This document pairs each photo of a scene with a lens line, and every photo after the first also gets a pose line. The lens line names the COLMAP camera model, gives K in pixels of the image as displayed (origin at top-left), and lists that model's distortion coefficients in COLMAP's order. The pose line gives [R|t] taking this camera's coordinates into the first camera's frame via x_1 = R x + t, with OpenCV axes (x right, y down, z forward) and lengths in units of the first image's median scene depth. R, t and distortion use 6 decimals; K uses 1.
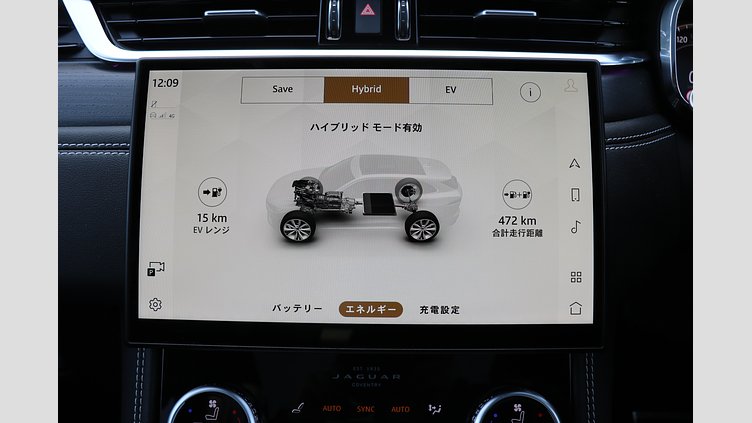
lens RADIAL K [[556.3, 0, 376.0], [0, 556.3, 211.5], [0, 0, 1]] dist [-0.169212, 0.147296]
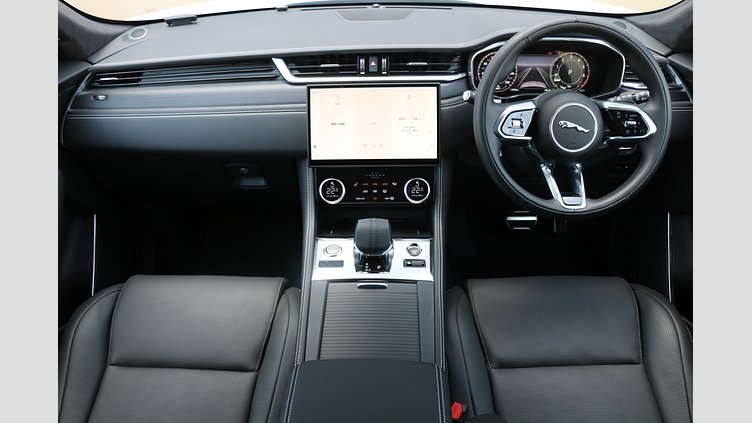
lens RADIAL K [[554.6, 0, 376.0], [0, 554.6, 211.5], [0, 0, 1]] dist [-0.118056, 0.002809]
pose [[0.999507, -0.016634, -0.026625, 0.079683], [0.021814, 0.977895, 0.207955, -0.209748], [0.022578, -0.208433, 0.977776, -2.523438]]
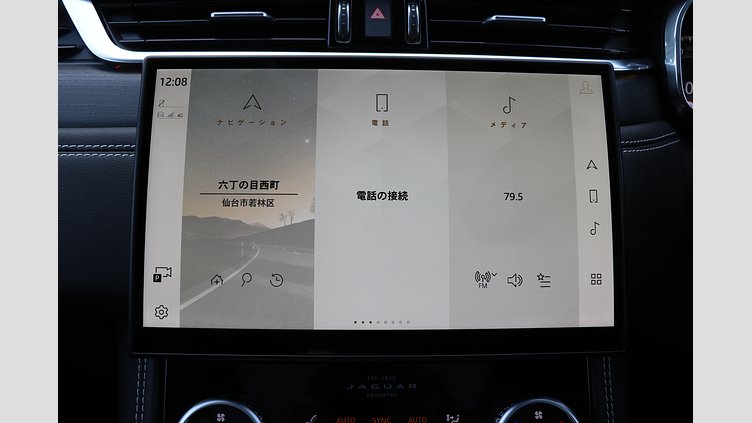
lens RADIAL K [[556.3, 0, 376.0], [0, 556.3, 211.5], [0, 0, 1]] dist [-0.169212, 0.147296]
pose [[0.999090, -0.002425, 0.042582, -0.067401], [0.004270, 0.999053, -0.043309, 0.035872], [-0.042437, 0.043452, 0.998154, 0.027813]]
